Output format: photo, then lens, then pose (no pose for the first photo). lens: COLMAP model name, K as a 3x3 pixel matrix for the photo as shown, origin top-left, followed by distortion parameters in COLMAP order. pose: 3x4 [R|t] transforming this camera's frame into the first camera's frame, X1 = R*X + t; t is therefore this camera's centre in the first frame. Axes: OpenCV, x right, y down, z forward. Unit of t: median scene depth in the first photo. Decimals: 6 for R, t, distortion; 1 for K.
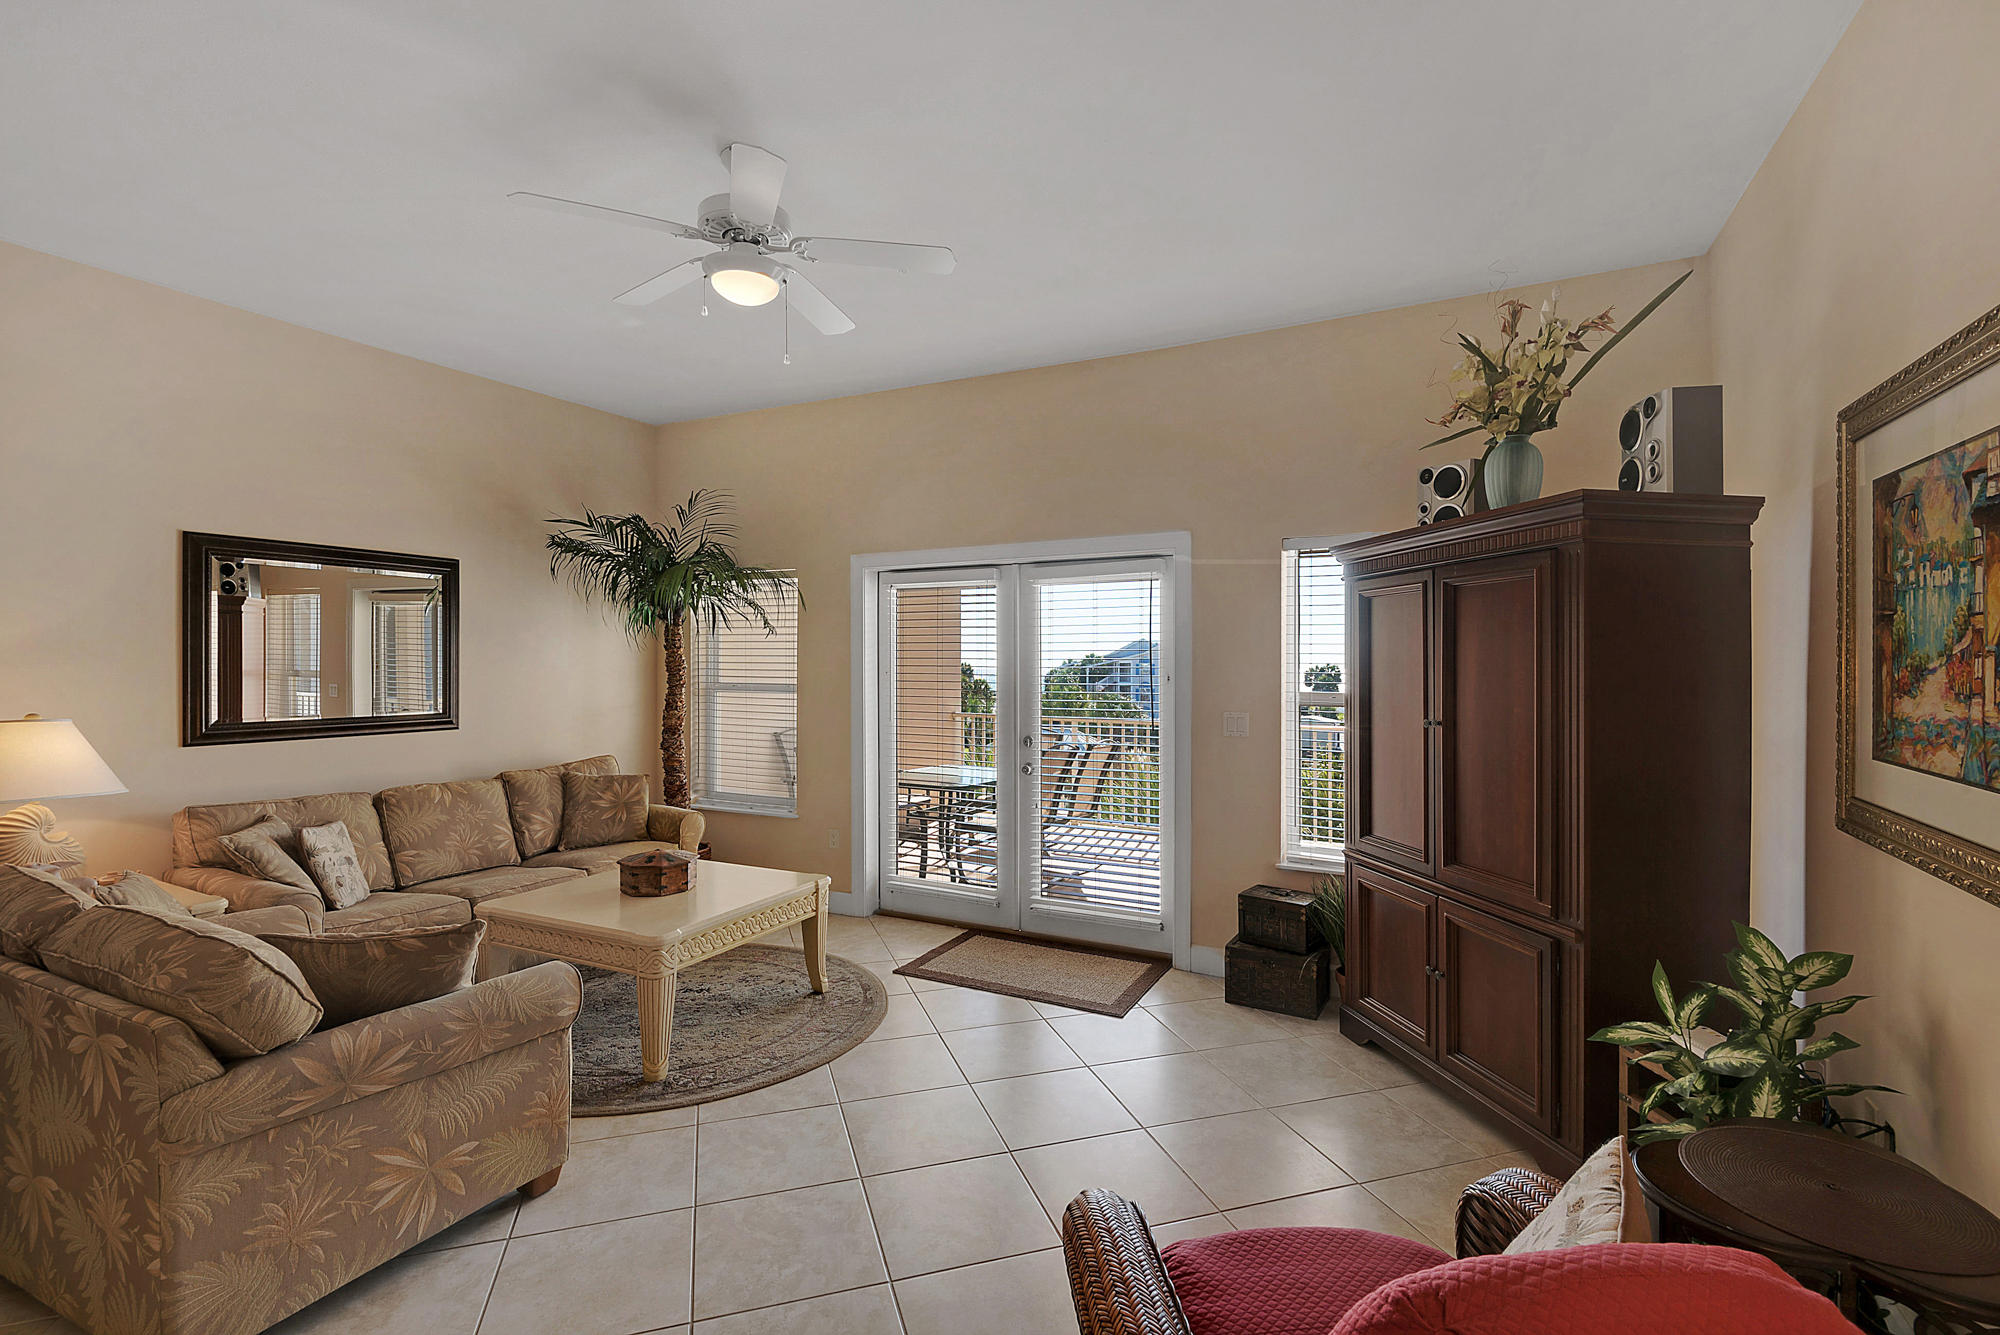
lens RADIAL K [[901.0, 0, 1006.8], [0, 901.0, 684.5], [0, 0, 1]] dist [0.023272, -0.011679]
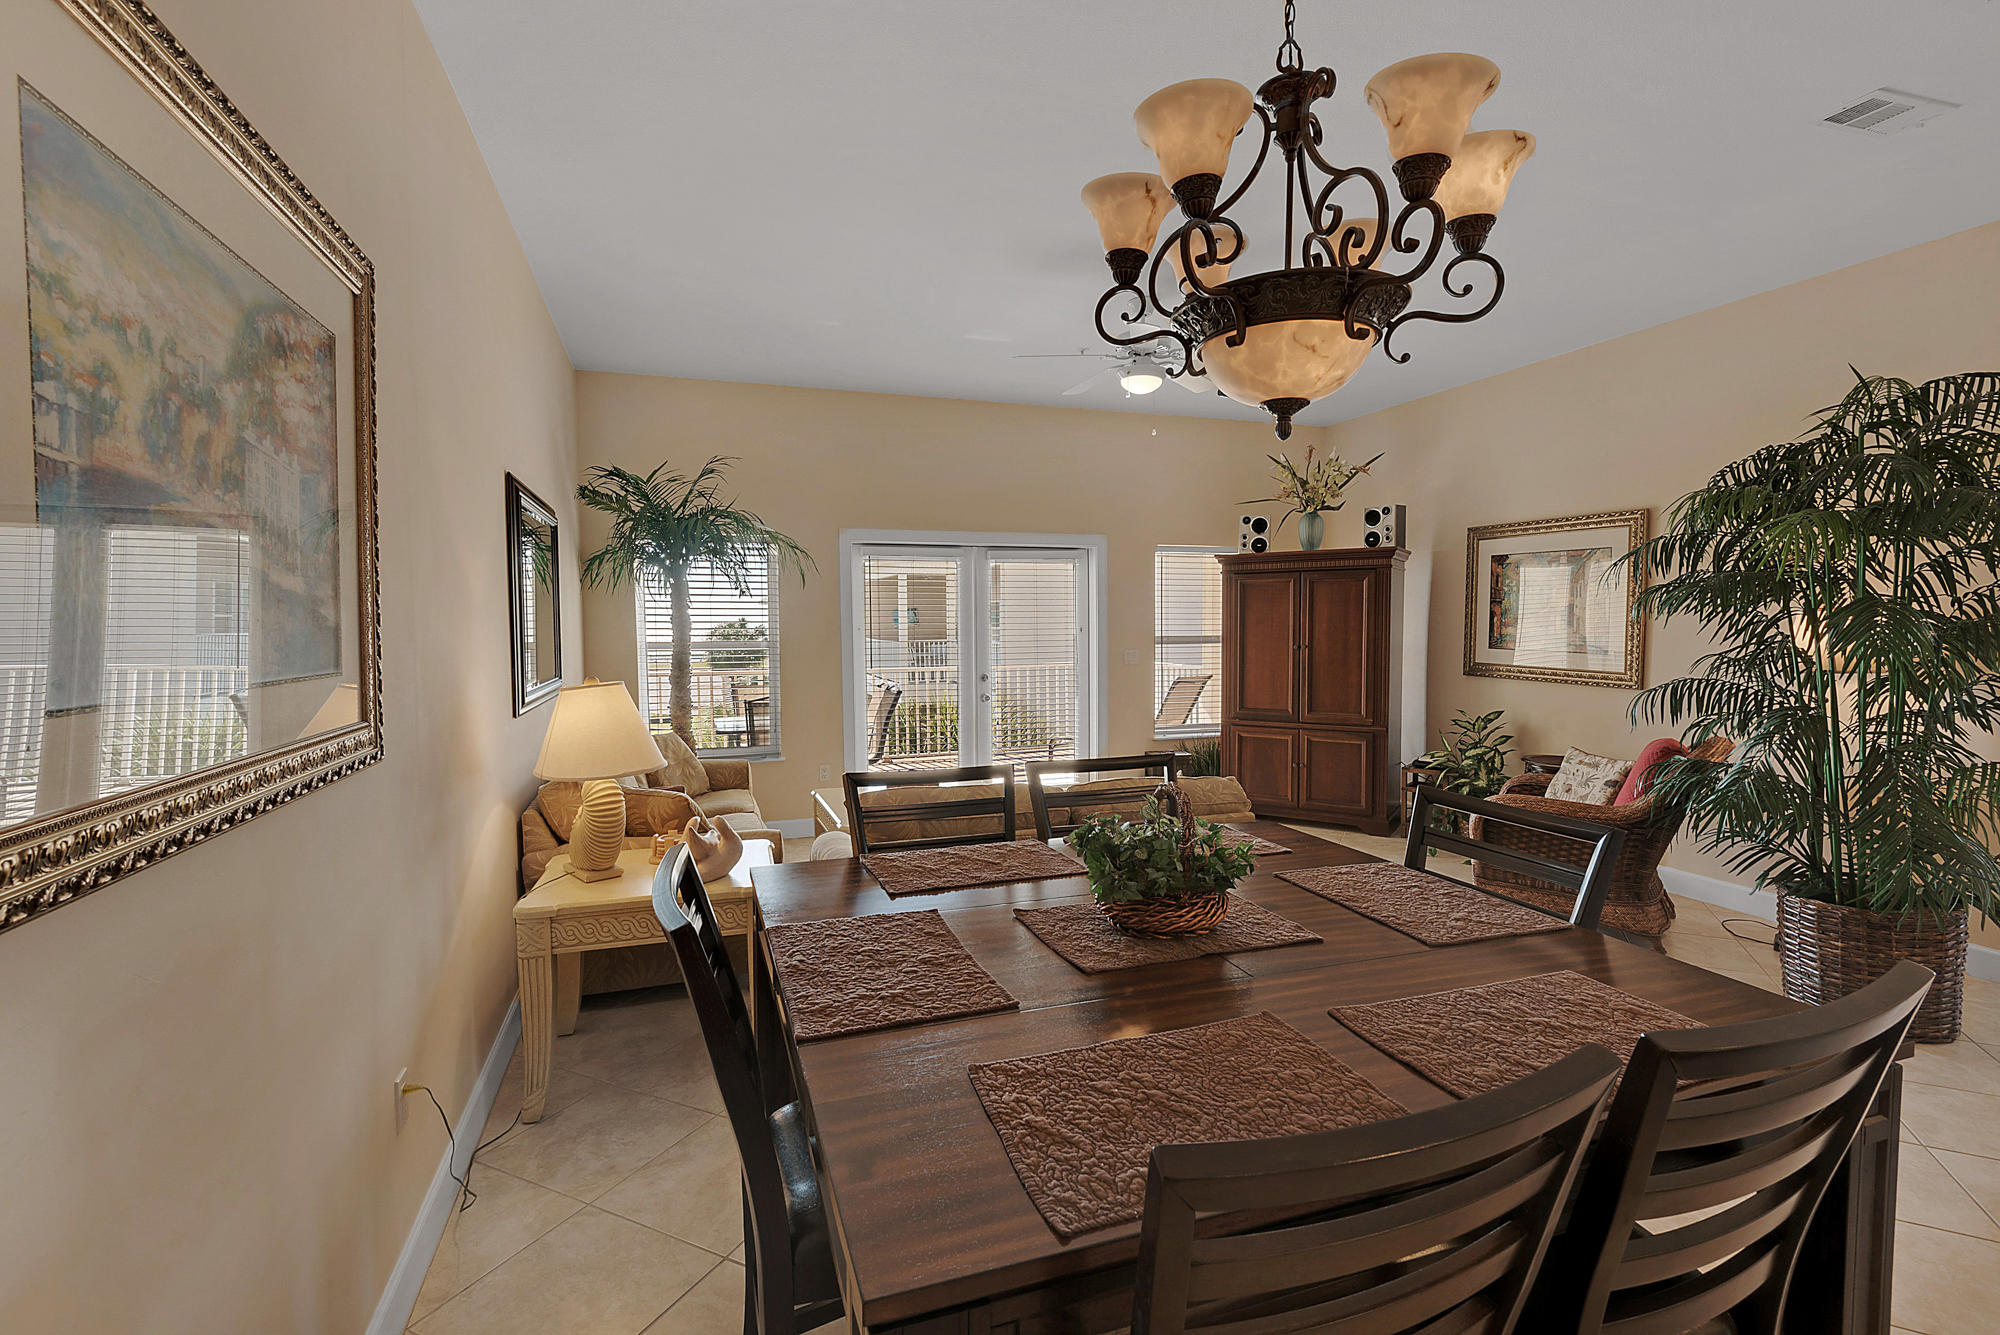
lens RADIAL K [[890.6, 0, 1000.0], [0, 890.6, 667.5], [0, 0, 1]] dist [0.022772, -0.013734]
pose [[0.696987, -0.042599, 0.715818, -1.062905], [0.022841, 0.999046, 0.037214, -0.000939], [-0.716720, -0.009587, 0.697295, 0.044000]]
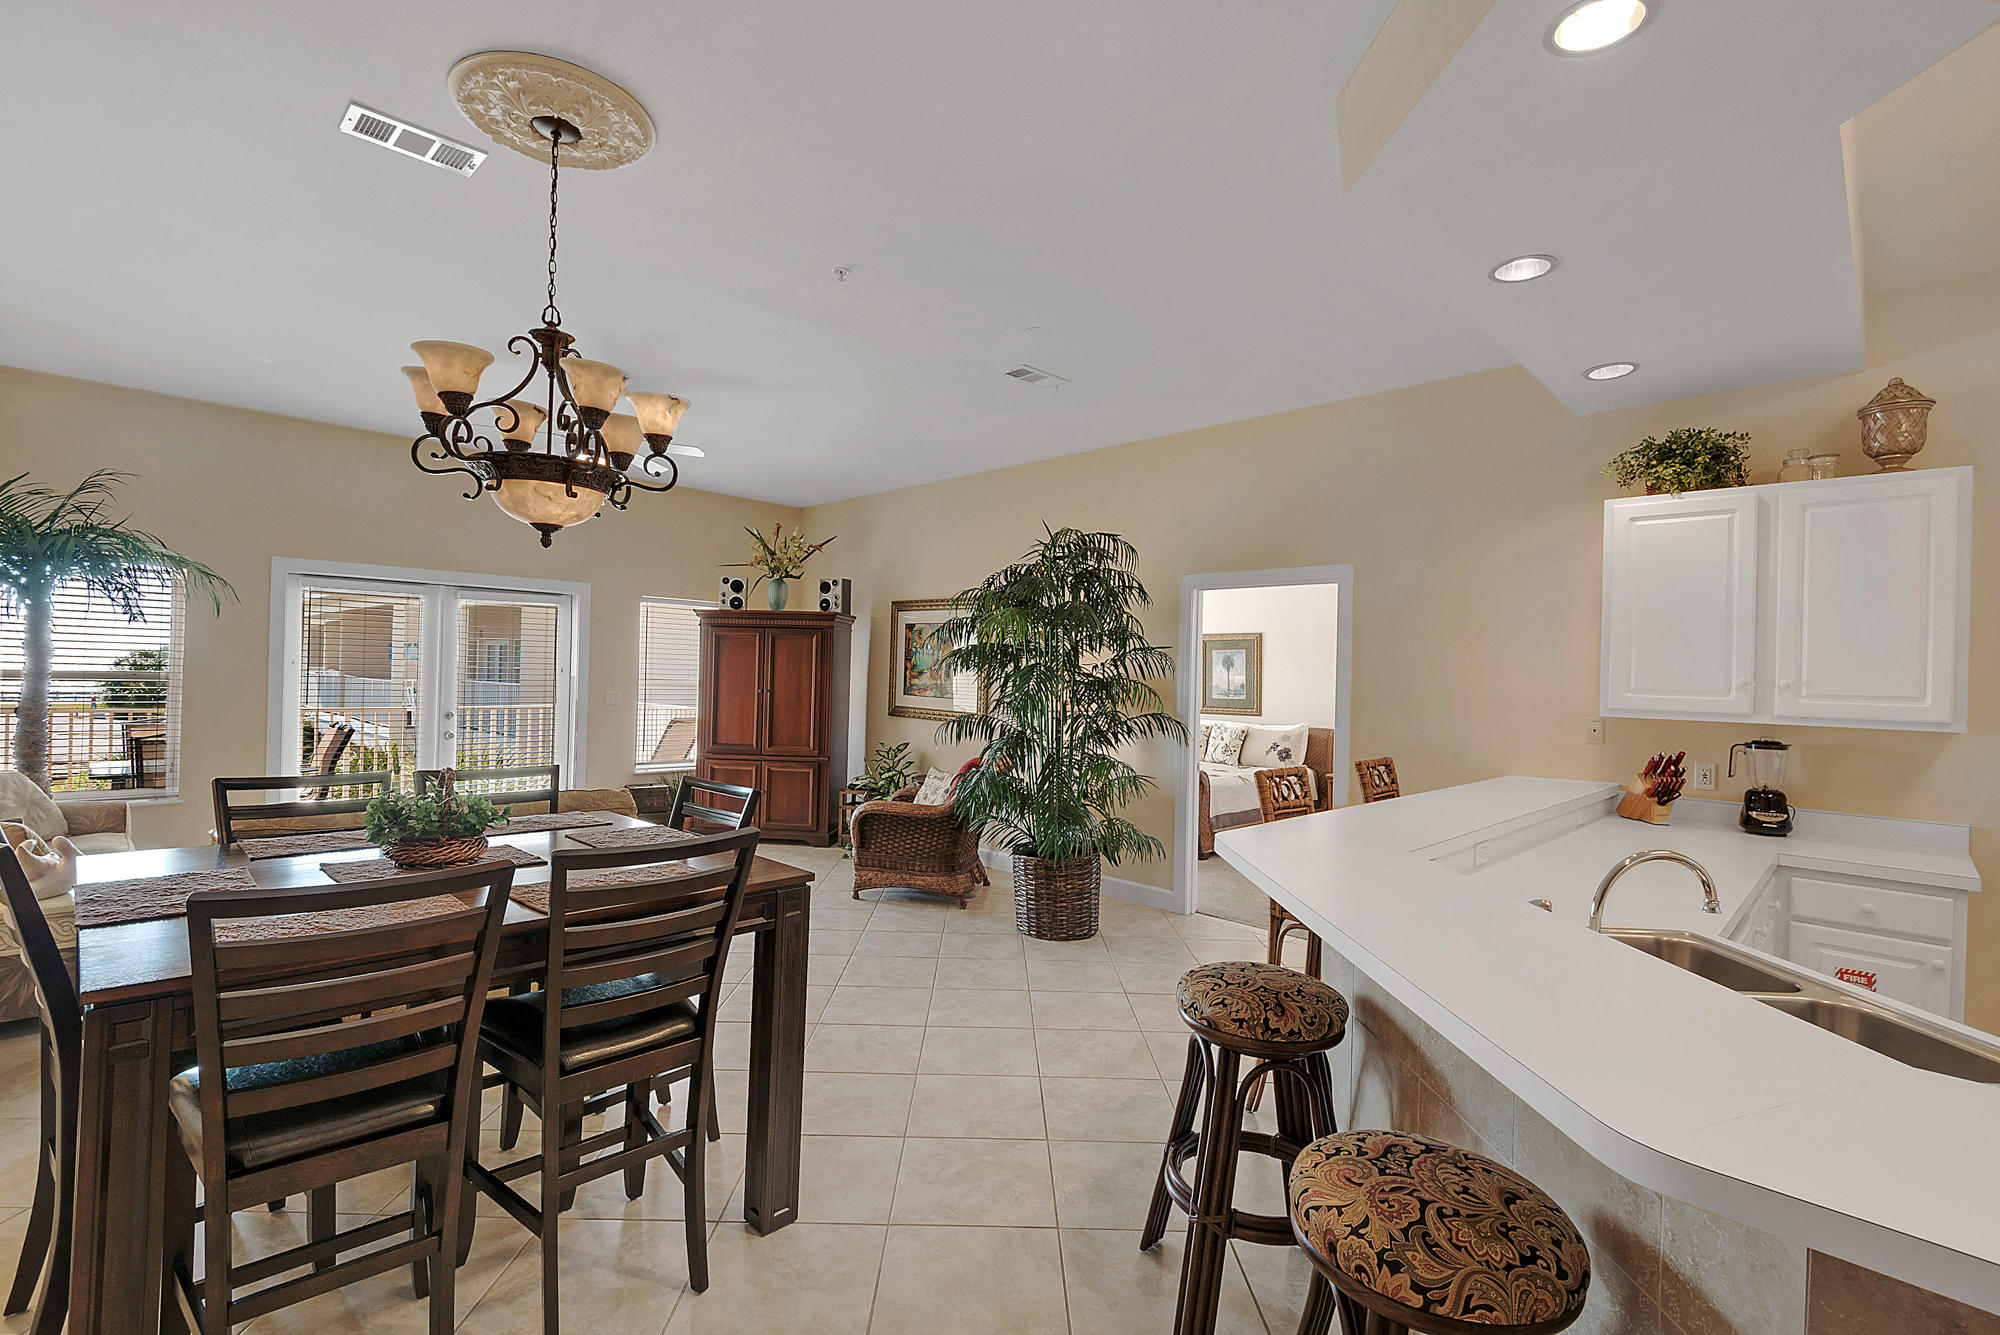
lens RADIAL K [[890.6, 0, 1000.0], [0, 890.6, 667.5], [0, 0, 1]] dist [0.022772, -0.013734]
pose [[0.303091, 0.013717, 0.952863, -1.182815], [-0.004680, 0.999906, -0.012906, 0.005574], [-0.952950, -0.000547, 0.303127, -0.252810]]
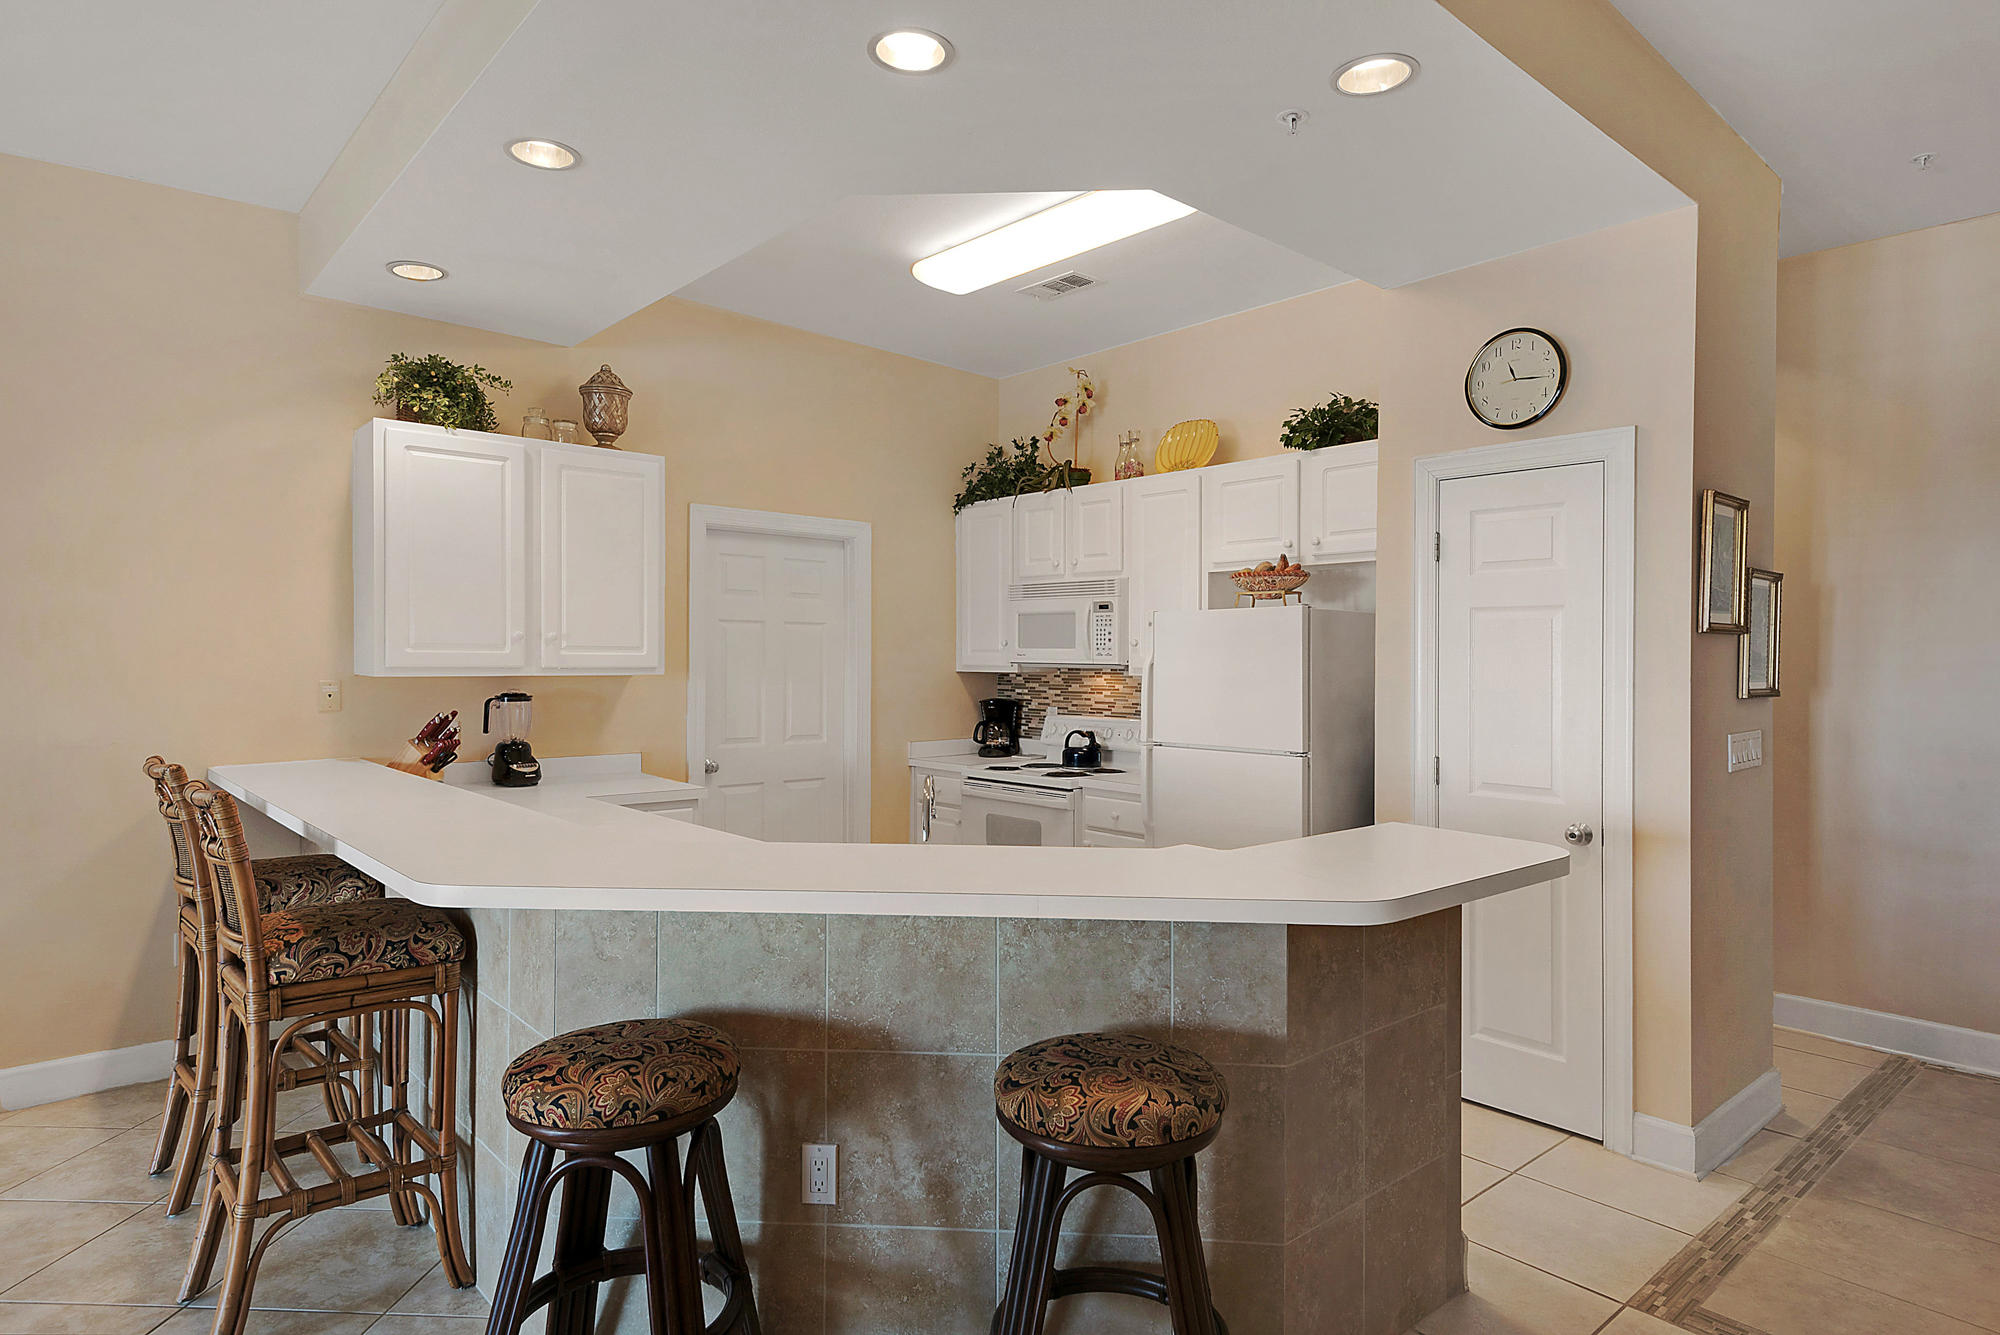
lens RADIAL K [[1115.3, 0, 1000.0], [0, 1115.3, 667.5], [0, 0, 1]] dist [0.011622, -0.001461]
pose [[-0.928497, -0.010231, 0.371198, -0.969763], [0.001293, 0.999525, 0.030784, 0.004184], [-0.371337, 0.029063, -0.928043, 0.130725]]
